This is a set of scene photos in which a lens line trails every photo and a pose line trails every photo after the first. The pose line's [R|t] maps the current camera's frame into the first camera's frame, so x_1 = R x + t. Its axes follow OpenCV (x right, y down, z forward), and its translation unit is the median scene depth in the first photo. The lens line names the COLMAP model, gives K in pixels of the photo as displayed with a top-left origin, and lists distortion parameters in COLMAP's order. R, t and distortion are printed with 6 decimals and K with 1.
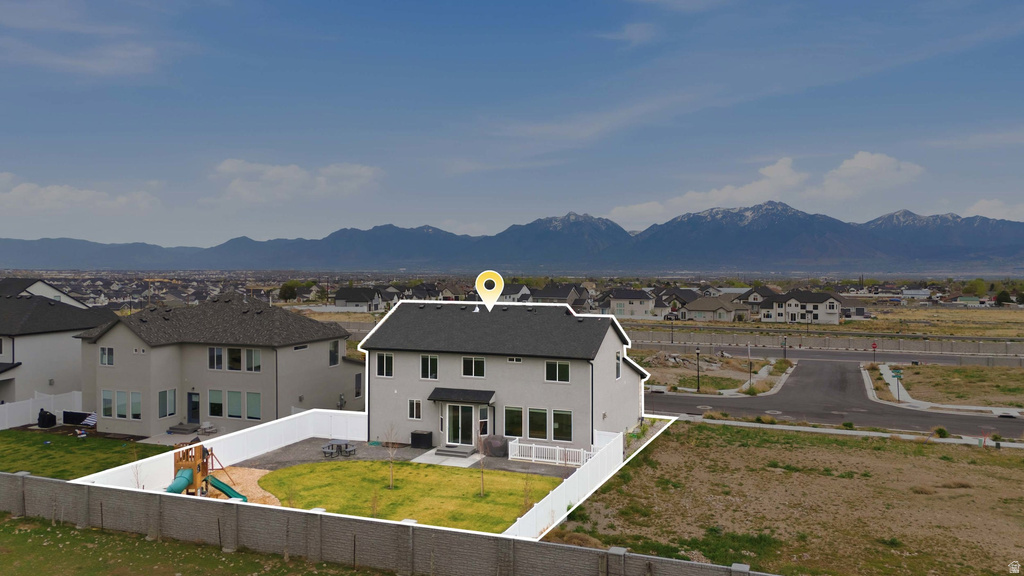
lens RADIAL K [[787.9, 0, 534.3], [0, 787.9, 267.5], [0, 0, 1]] dist [0.069449, -0.044446]
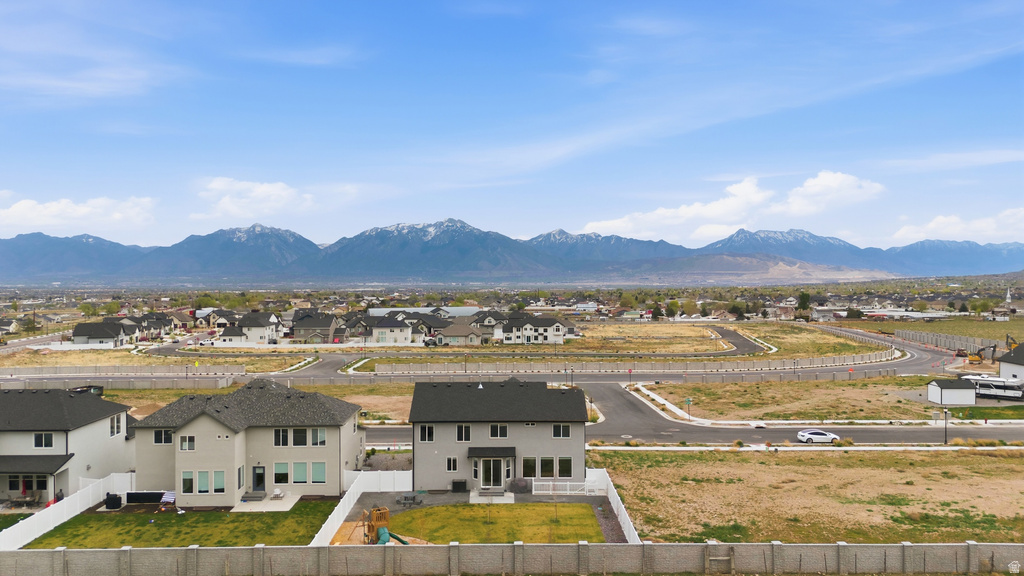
lens RADIAL K [[751.9, 0, 512.6], [0, 751.9, 279.9], [0, 0, 1]] dist [0.082111, -0.073680]
pose [[0.931335, -0.006720, 0.364101, -0.532285], [0.006293, 0.999977, 0.002360, -0.144561], [-0.364108, 0.000093, 0.931357, -0.264571]]
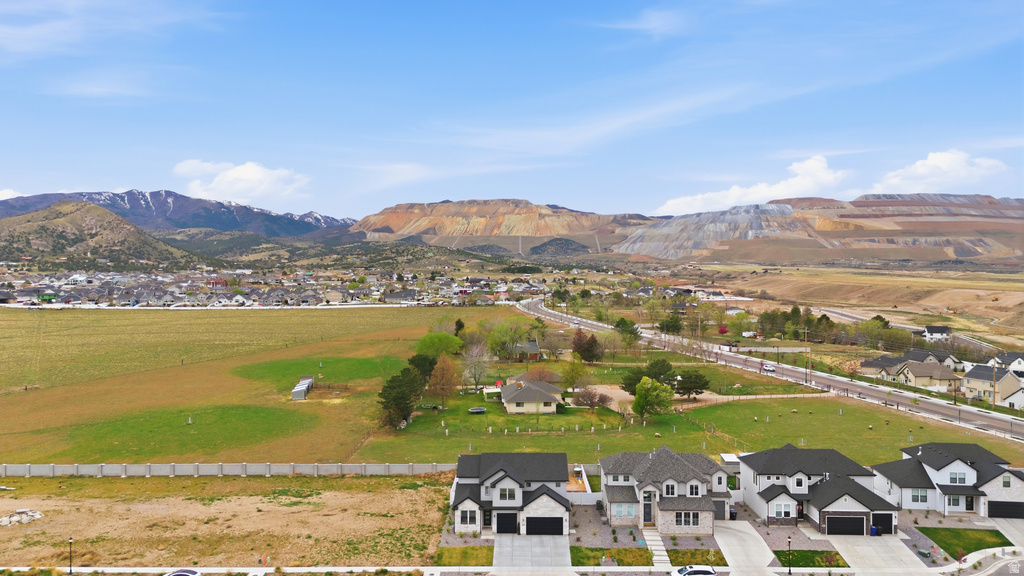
lens RADIAL K [[751.9, 0, 512.5], [0, 751.9, 293.8], [0, 0, 1]] dist [0.082111, -0.073680]
pose [[-0.937619, 0.004679, -0.347634, 0.715404], [-0.003408, 0.999738, 0.022649, -0.459502], [0.347649, 0.022421, -0.937357, 3.102663]]
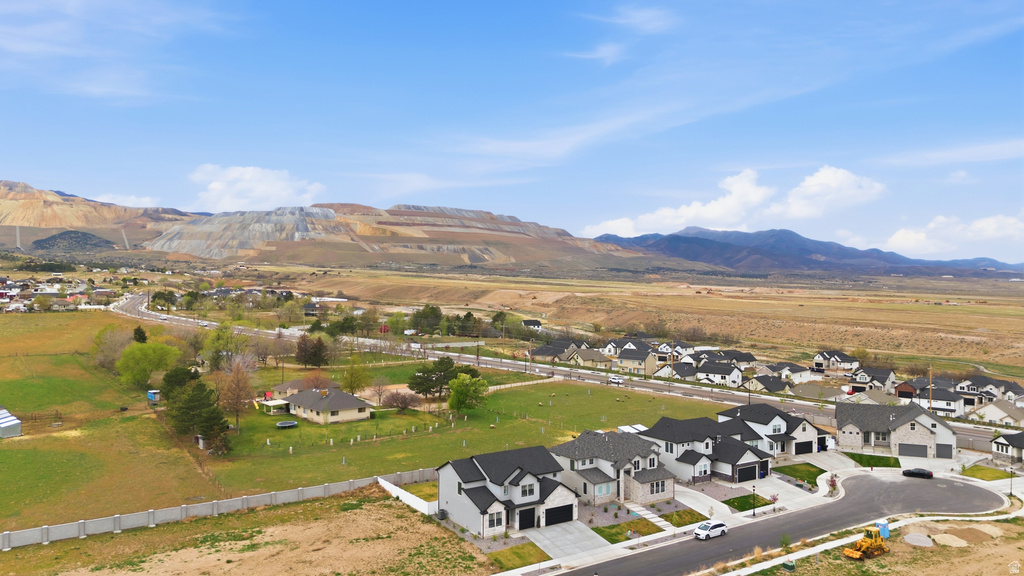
lens RADIAL K [[751.9, 0, 512.3], [0, 751.9, 291.2], [0, 0, 1]] dist [0.082111, -0.073680]
pose [[-0.582229, 0.006158, -0.813001, 1.727315], [-0.008993, 0.999861, 0.014014, -0.449452], [0.812975, 0.015471, -0.582093, 2.372171]]
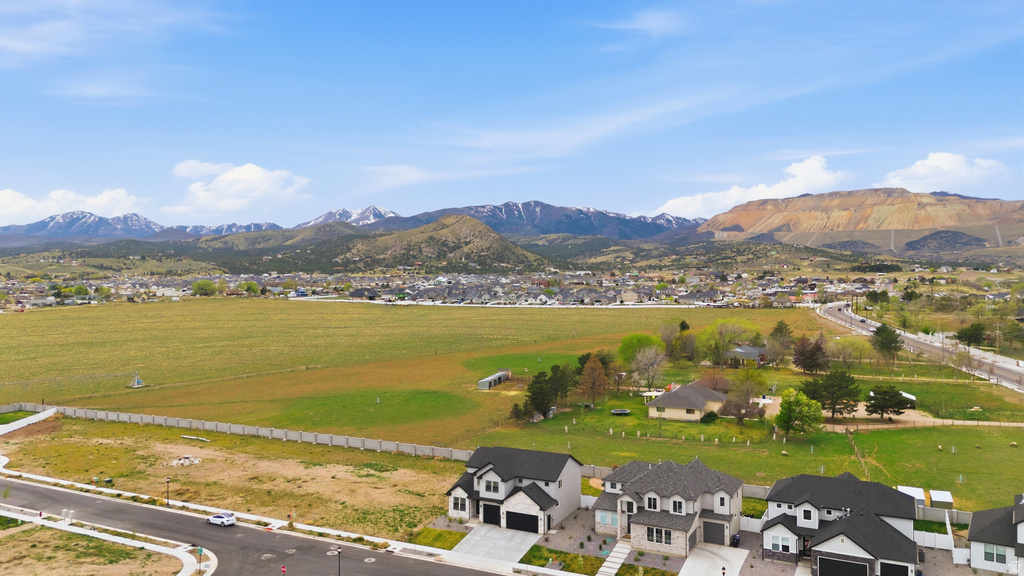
lens RADIAL K [[751.9, 0, 511.6], [0, 751.9, 291.5], [0, 0, 1]] dist [0.082111, -0.073680]
pose [[-0.994338, -0.000446, 0.106265, -0.250879], [0.001631, 0.999809, 0.019454, -0.460624], [-0.106254, 0.019517, -0.994148, 3.286232]]
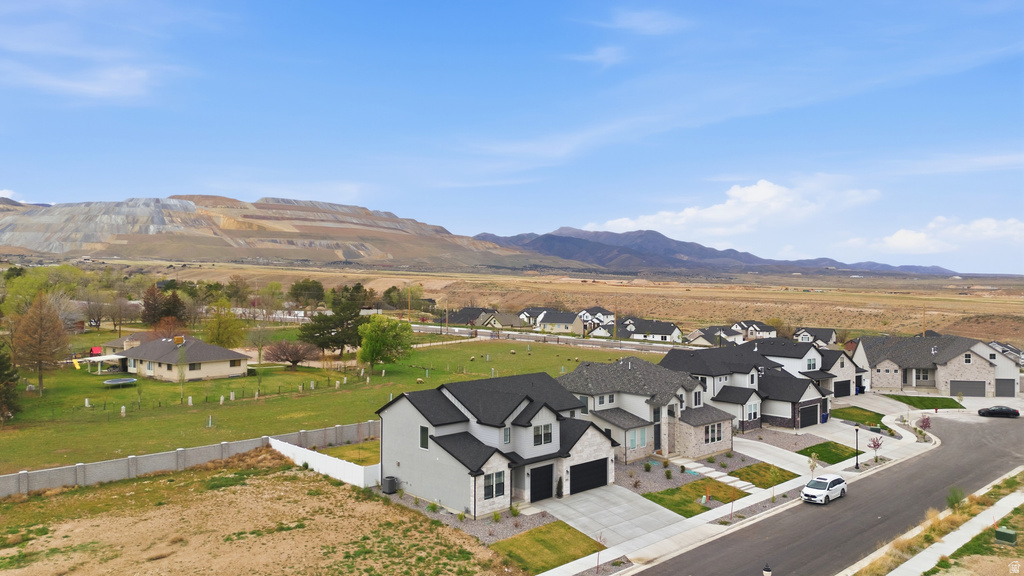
lens RADIAL K [[751.9, 0, 511.6], [0, 751.9, 288.7], [0, 0, 1]] dist [0.082111, -0.073680]
pose [[-0.442771, 0.005320, -0.896619, 1.135346], [-0.007957, 0.999920, 0.009862, -0.123678], [0.896600, 0.011501, -0.442693, 1.701505]]
